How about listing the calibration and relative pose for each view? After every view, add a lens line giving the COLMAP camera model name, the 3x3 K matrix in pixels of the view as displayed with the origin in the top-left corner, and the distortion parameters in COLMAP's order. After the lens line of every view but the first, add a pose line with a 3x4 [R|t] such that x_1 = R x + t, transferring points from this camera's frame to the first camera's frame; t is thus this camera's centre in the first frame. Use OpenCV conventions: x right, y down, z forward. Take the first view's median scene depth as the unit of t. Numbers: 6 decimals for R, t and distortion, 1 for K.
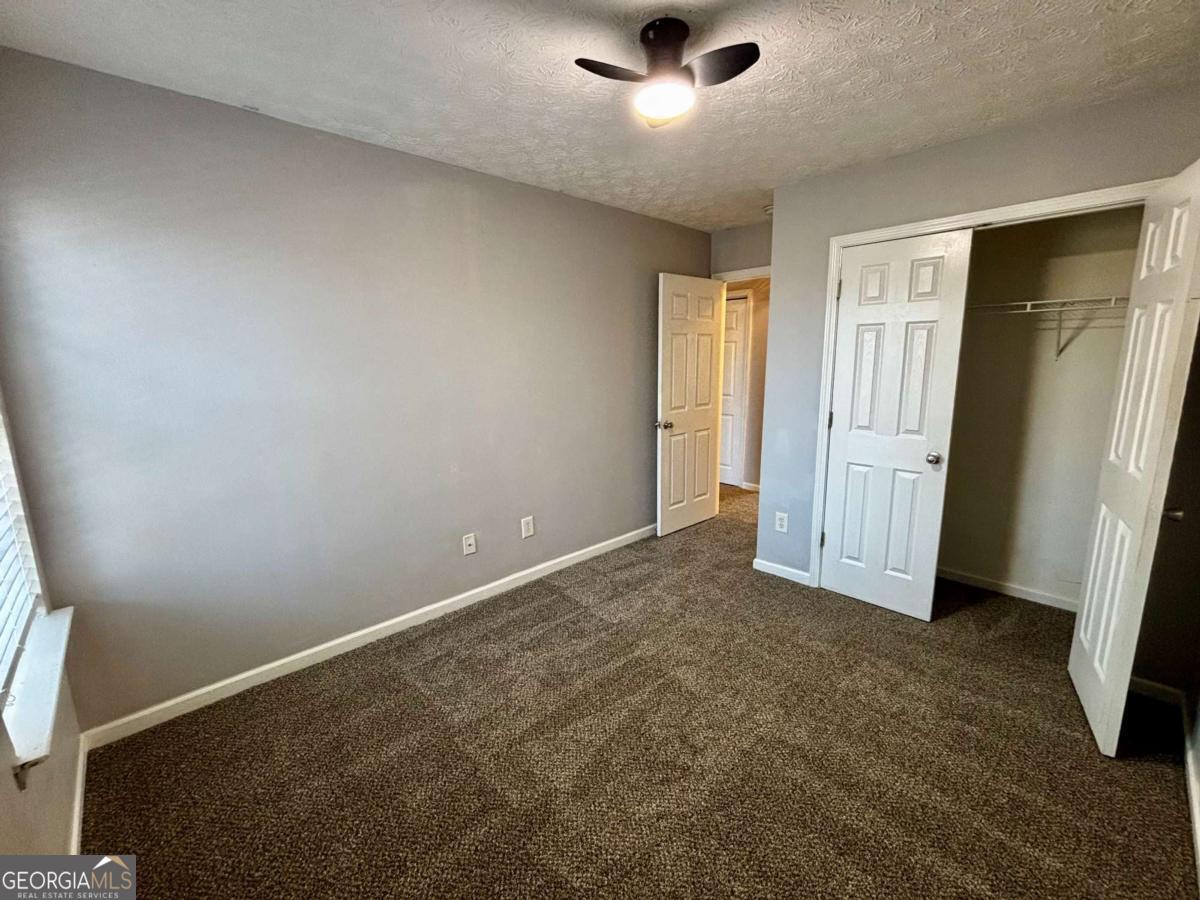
lens RADIAL K [[506.0, 0, 599.8], [0, 506.0, 446.9], [0, 0, 1]] dist [0.003073, 0.000014]
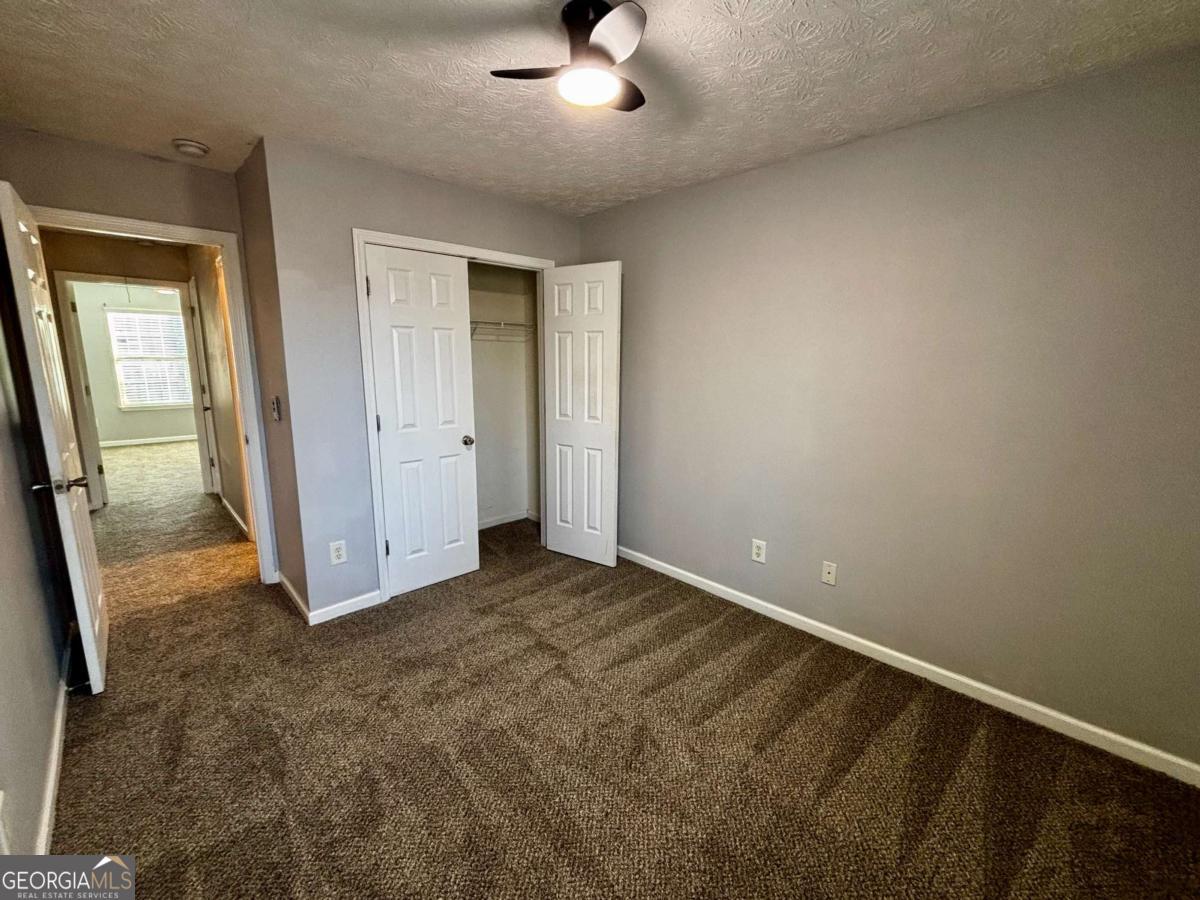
lens RADIAL K [[506.0, 0, 599.8], [0, 506.0, 446.9], [0, 0, 1]] dist [0.003073, 0.000014]
pose [[-0.005312, -0.170661, 0.985315, -0.489219], [0.168375, 0.971109, 0.169108, -0.100412], [-0.985709, 0.166801, 0.023576, 0.566691]]
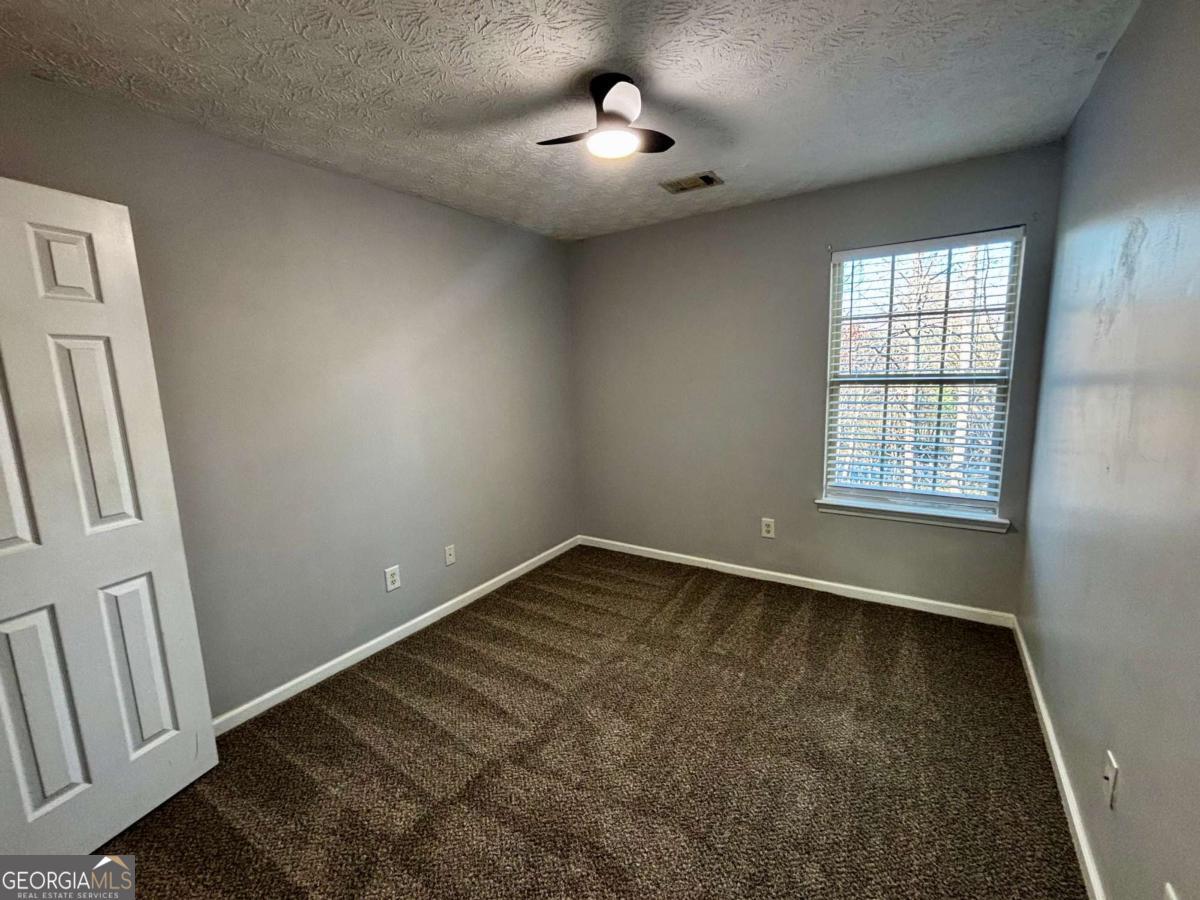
lens RADIAL K [[506.0, 0, 599.8], [0, 506.0, 446.9], [0, 0, 1]] dist [0.003073, 0.000014]
pose [[-0.972082, 0.075607, -0.222128, 0.239277], [-0.000346, 0.946202, 0.323576, -0.218878], [0.234642, 0.314619, -0.919760, 1.183074]]
